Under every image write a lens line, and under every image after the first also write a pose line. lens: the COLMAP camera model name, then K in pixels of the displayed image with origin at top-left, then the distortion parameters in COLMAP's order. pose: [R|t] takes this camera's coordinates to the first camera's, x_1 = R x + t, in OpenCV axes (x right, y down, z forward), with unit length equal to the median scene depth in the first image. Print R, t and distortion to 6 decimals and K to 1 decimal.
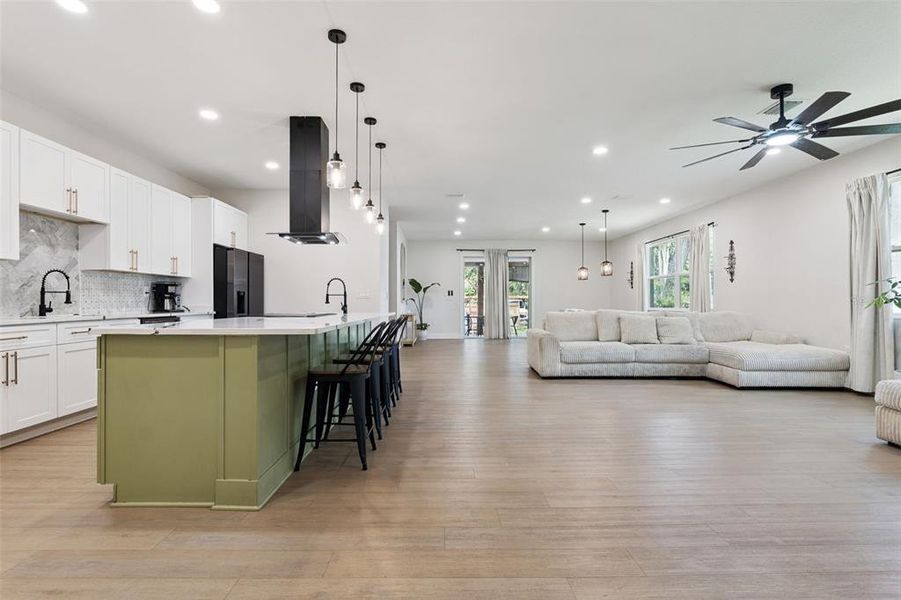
lens RADIAL K [[418.5, 0, 450.5], [0, 418.5, 300.0], [0, 0, 1]] dist [-0.018528, 0.000610]
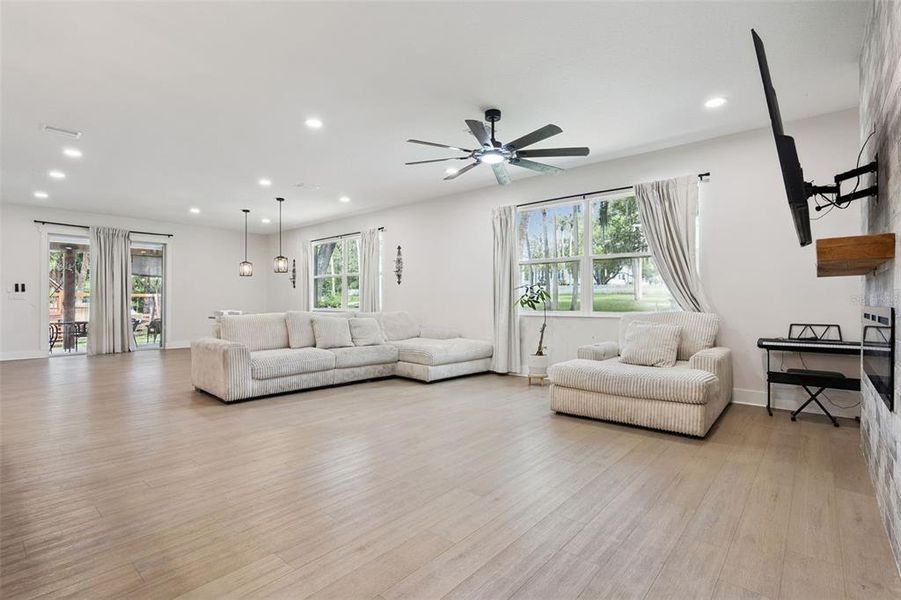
lens RADIAL K [[425.5, 0, 448.5], [0, 425.5, 301.3], [0, 0, 1]] dist [-0.015793, 0.000542]
pose [[0.669890, 0.003280, 0.742453, -0.080825], [-0.005971, 0.999982, 0.000970, -0.000543], [-0.742436, -0.005083, 0.669897, 0.192799]]
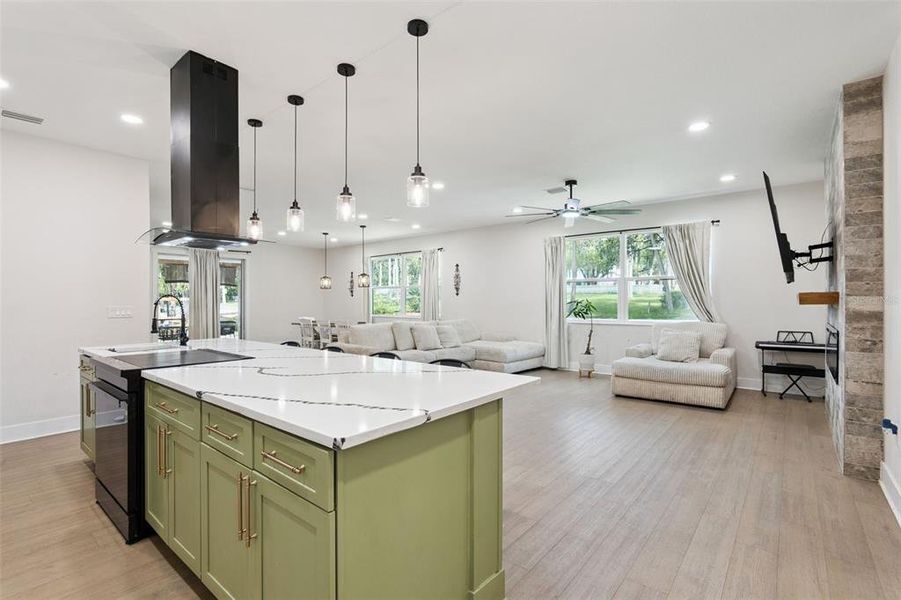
lens RADIAL K [[418.5, 0, 450.5], [0, 418.5, 300.0], [0, 0, 1]] dist [-0.018528, 0.000610]
pose [[0.648817, -0.000024, 0.760945, -0.430176], [-0.002676, 0.999994, 0.002314, -0.040622], [-0.760940, -0.003537, 0.648812, 0.195298]]
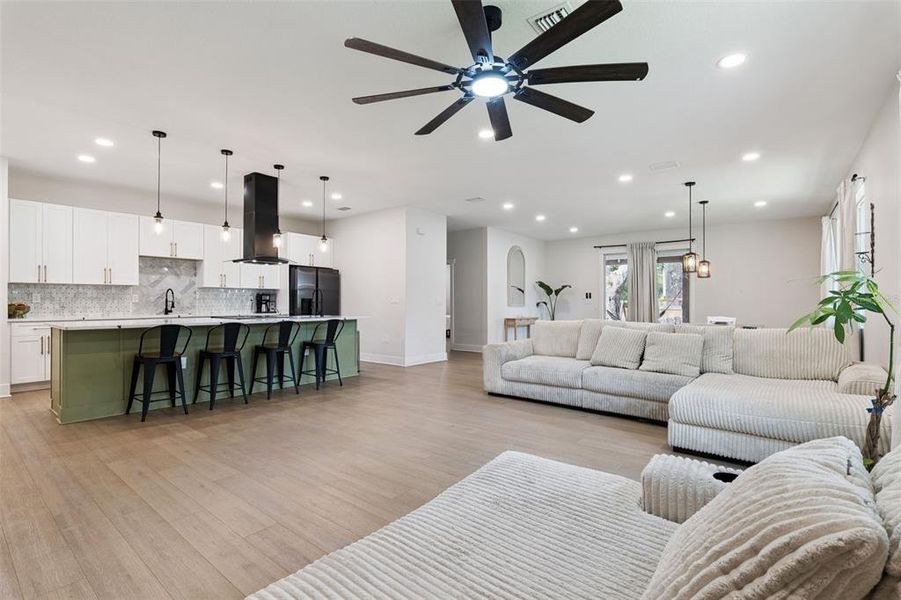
lens RADIAL K [[418.5, 0, 450.5], [0, 418.5, 300.0], [0, 0, 1]] dist [-0.018528, 0.000610]
pose [[0.772896, -0.001319, -0.634531, 0.734276], [0.001126, 0.999999, -0.000706, -0.014621], [0.634531, -0.000168, 0.772897, 0.249366]]
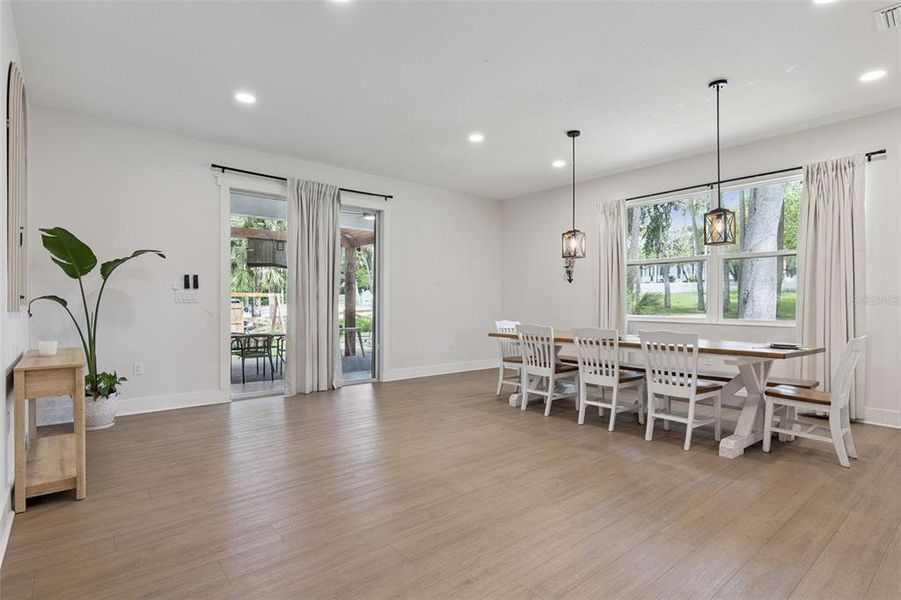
lens RADIAL K [[457.1, 0, 450.5], [0, 457.1, 300.0], [0, 0, 1]] dist [0.000989, 0.000443]
pose [[0.780442, 0.003585, 0.625218, -0.156341], [-0.005077, 0.999987, 0.000604, -0.004394], [-0.625208, -0.003646, 0.780450, 1.177109]]
